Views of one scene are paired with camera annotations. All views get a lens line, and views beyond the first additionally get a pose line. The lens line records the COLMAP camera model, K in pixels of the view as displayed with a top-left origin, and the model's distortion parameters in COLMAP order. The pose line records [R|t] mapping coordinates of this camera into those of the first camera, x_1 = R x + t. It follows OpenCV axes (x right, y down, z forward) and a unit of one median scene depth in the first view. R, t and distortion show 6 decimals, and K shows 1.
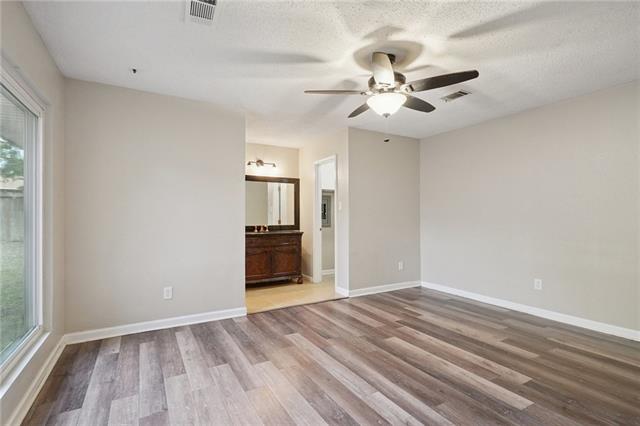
lens RADIAL K [[311.3, 0, 318.7], [0, 311.3, 215.4], [0, 0, 1]] dist [-0.004942, -0.000693]
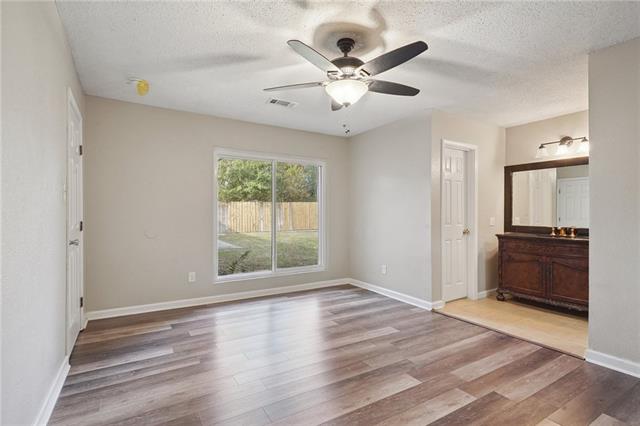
lens RADIAL K [[311.3, 0, 318.7], [0, 311.3, 215.4], [0, 0, 1]] dist [-0.004942, -0.000693]
pose [[0.014628, 0.010459, -0.999838, 0.875553], [-0.003000, 0.999941, 0.010416, -0.001917], [0.999889, 0.002848, 0.014658, 0.689588]]
